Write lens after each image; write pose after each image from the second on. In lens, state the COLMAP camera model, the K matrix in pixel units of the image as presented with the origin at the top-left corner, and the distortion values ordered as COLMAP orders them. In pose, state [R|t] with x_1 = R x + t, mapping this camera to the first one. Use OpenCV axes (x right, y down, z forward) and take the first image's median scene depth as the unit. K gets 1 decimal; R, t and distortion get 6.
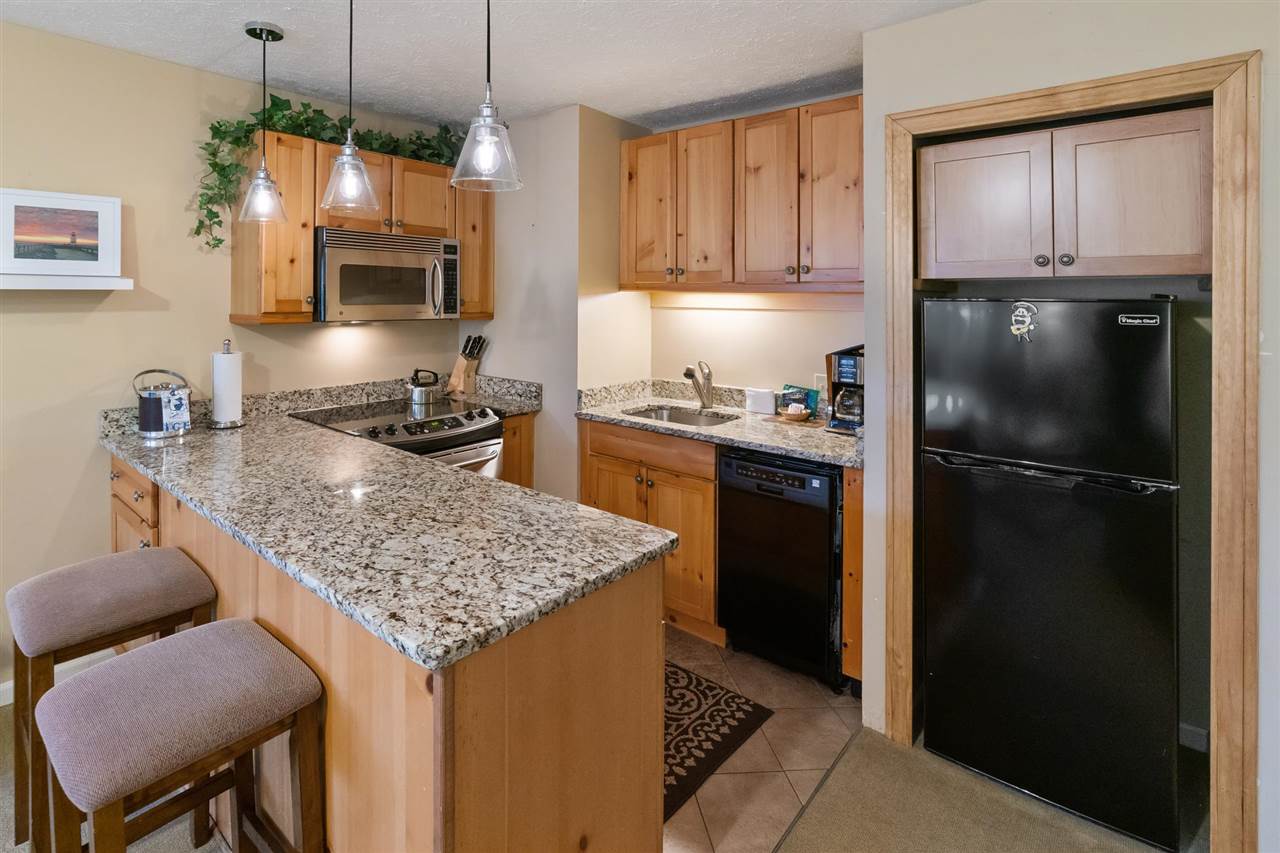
lens RADIAL K [[655.6, 0, 562.9], [0, 655.6, 285.0], [0, 0, 1]] dist [-0.010315, -0.001255]
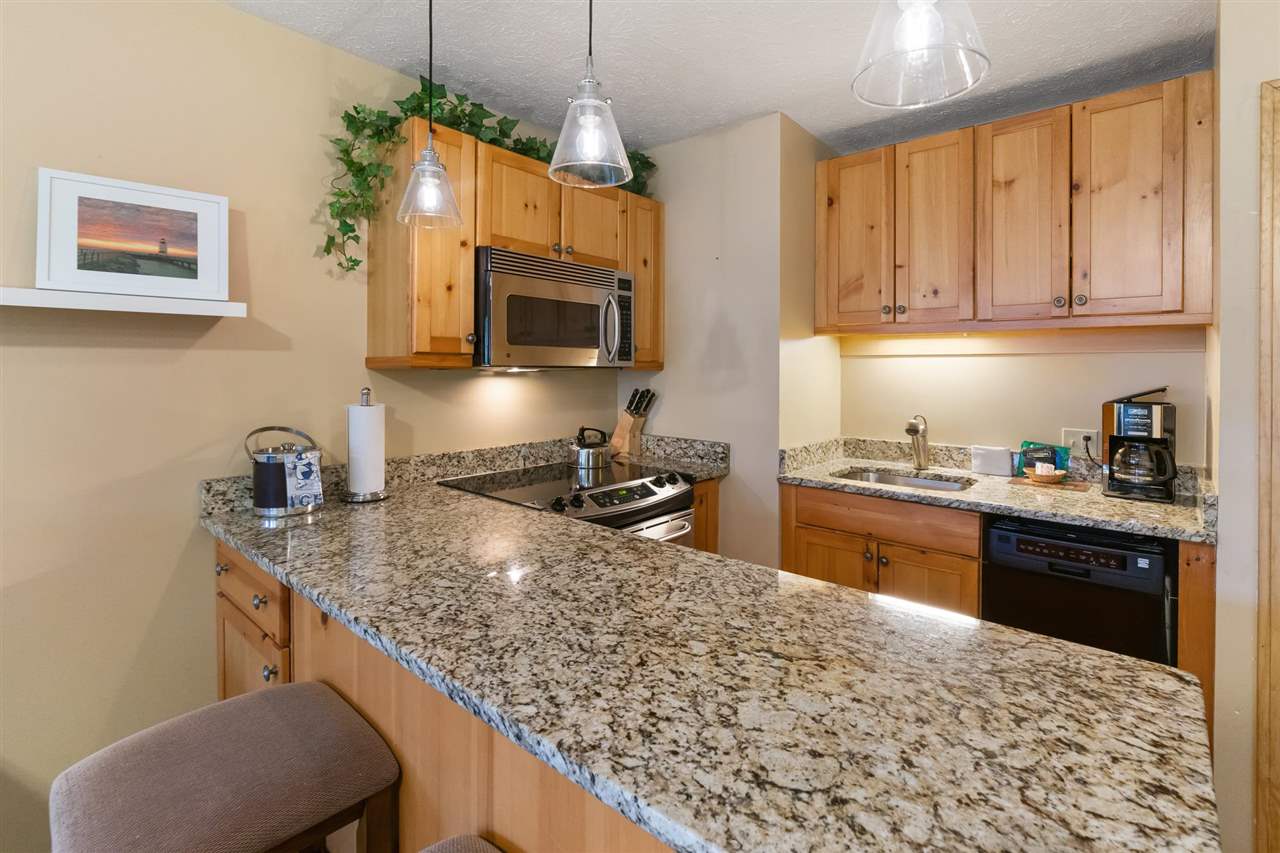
lens RADIAL K [[606.1, 0, 652.8], [0, 606.1, 360.2], [0, 0, 1]] dist [-0.012967, 0.000785]
pose [[0.999190, -0.002554, 0.040158, -0.195283], [0.002448, 0.999993, 0.002676, 0.047934], [-0.040165, -0.002576, 0.999190, 0.258517]]
